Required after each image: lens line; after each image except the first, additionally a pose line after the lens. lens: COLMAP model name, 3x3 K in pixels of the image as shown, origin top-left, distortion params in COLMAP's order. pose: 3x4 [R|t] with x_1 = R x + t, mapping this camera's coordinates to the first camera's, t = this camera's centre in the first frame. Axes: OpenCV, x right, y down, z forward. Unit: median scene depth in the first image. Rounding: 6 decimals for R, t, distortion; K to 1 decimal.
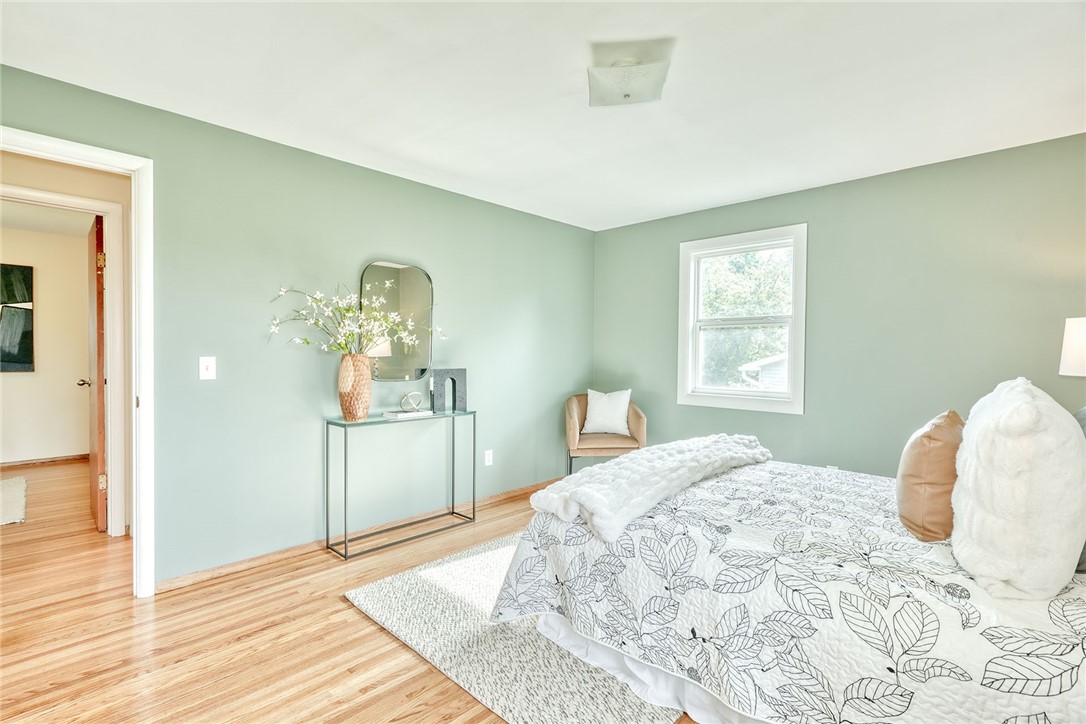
lens RADIAL K [[501.7, 0, 538.3], [0, 501.7, 355.4], [0, 0, 1]] dist [-0.003063, 0.000962]
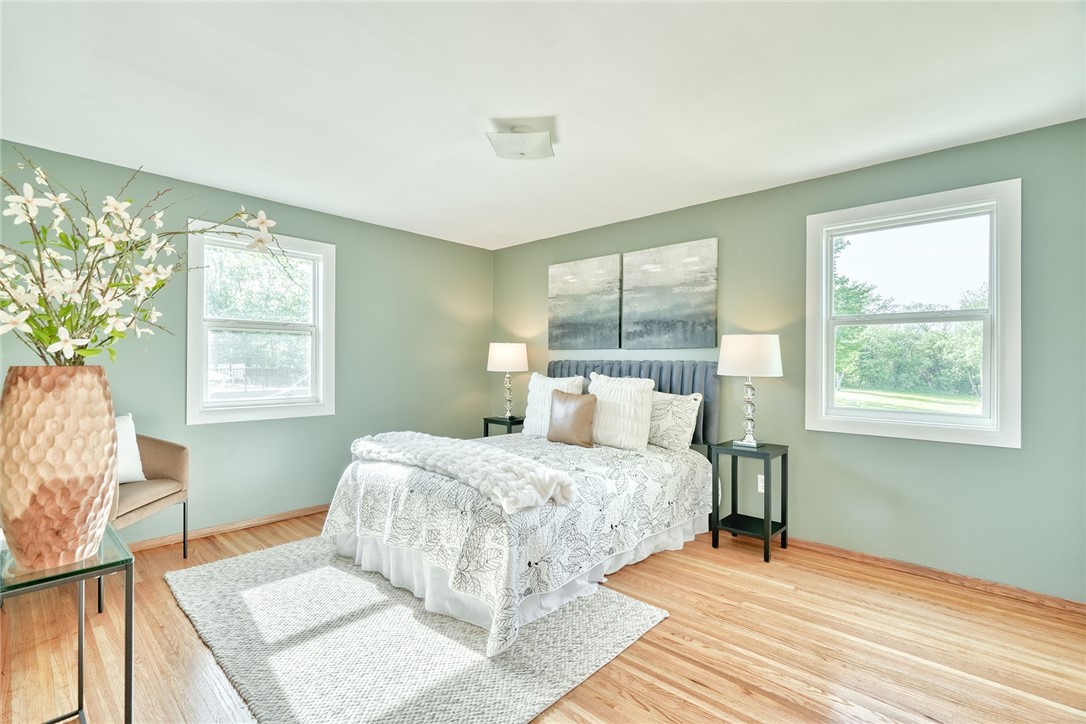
lens RADIAL K [[501.7, 0, 538.3], [0, 501.7, 355.4], [0, 0, 1]] dist [-0.003063, 0.000962]
pose [[-0.026285, 0.010173, 0.999603, -1.153983], [-0.000444, 0.999948, -0.010188, -0.005675], [-0.999654, -0.000711, -0.026279, 1.079167]]
